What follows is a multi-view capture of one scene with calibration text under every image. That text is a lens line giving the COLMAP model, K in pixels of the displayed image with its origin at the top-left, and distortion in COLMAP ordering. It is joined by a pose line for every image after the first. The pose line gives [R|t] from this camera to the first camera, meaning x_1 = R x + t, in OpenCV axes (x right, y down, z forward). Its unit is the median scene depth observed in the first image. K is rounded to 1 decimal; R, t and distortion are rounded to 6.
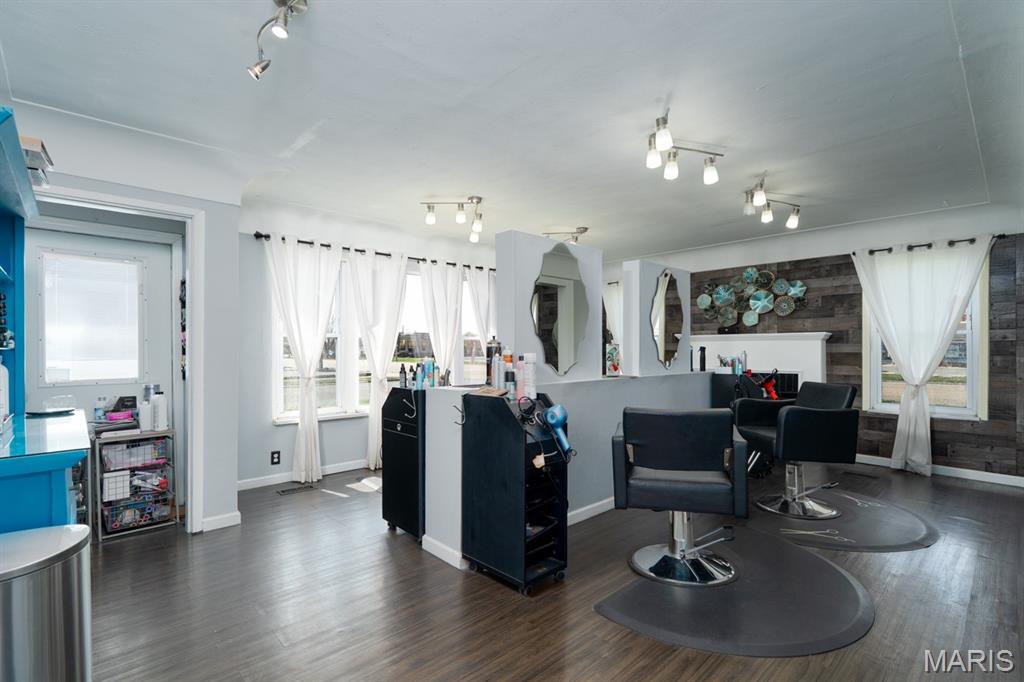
lens RADIAL K [[479.7, 0, 518.2], [0, 479.7, 349.5], [0, 0, 1]] dist [-0.001763, 0.001082]
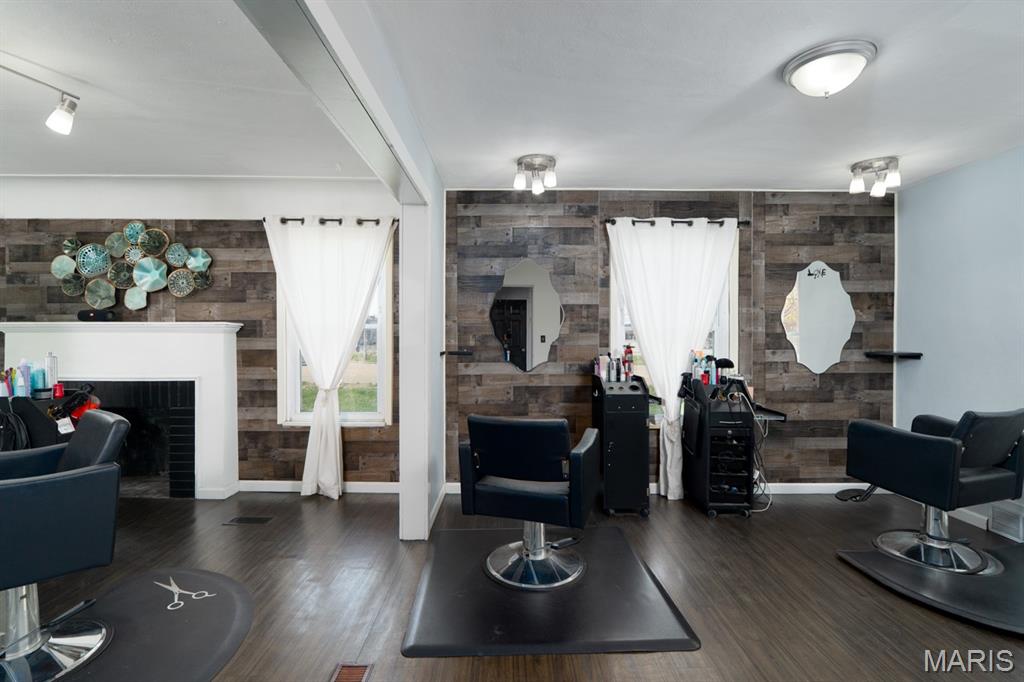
lens RADIAL K [[479.7, 0, 487.2], [0, 479.7, 339.6], [0, 0, 1]] dist [-0.001763, 0.001082]
pose [[0.685015, -0.005737, 0.728507, 0.401011], [-0.003244, 0.999935, 0.010925, -0.020274], [-0.728522, -0.009847, 0.684952, 0.228117]]
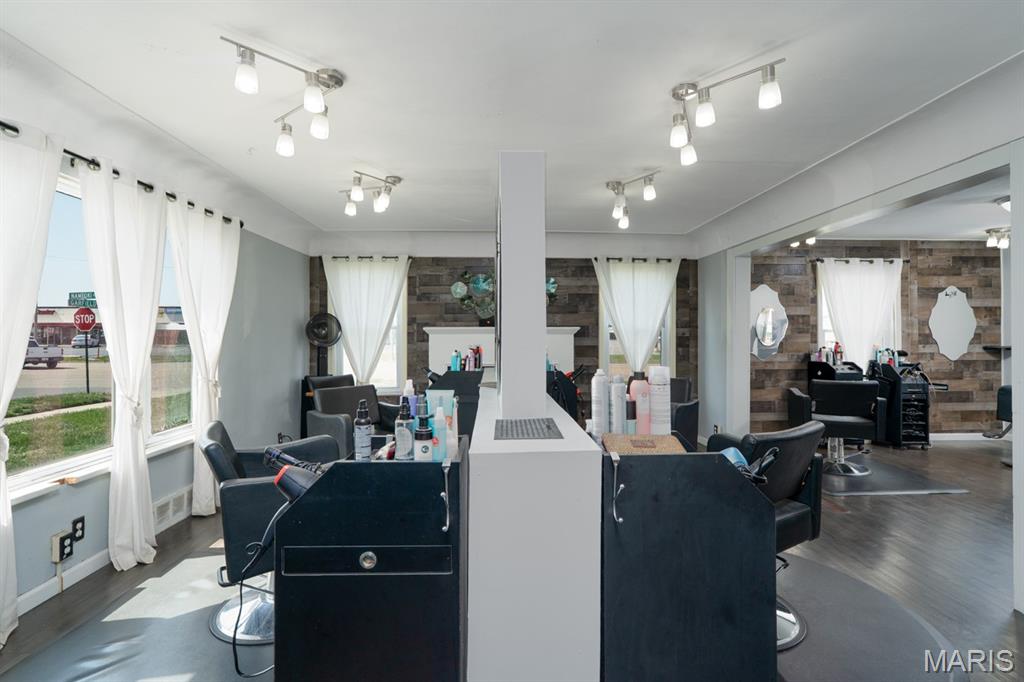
lens RADIAL K [[479.7, 0, 509.8], [0, 479.7, 329.6], [0, 0, 1]] dist [-0.001763, 0.001082]
pose [[0.664489, 0.010524, 0.747224, -0.300592], [-0.001329, 0.999916, -0.012901, -0.016987], [-0.747297, 0.007580, 0.664447, 0.409952]]
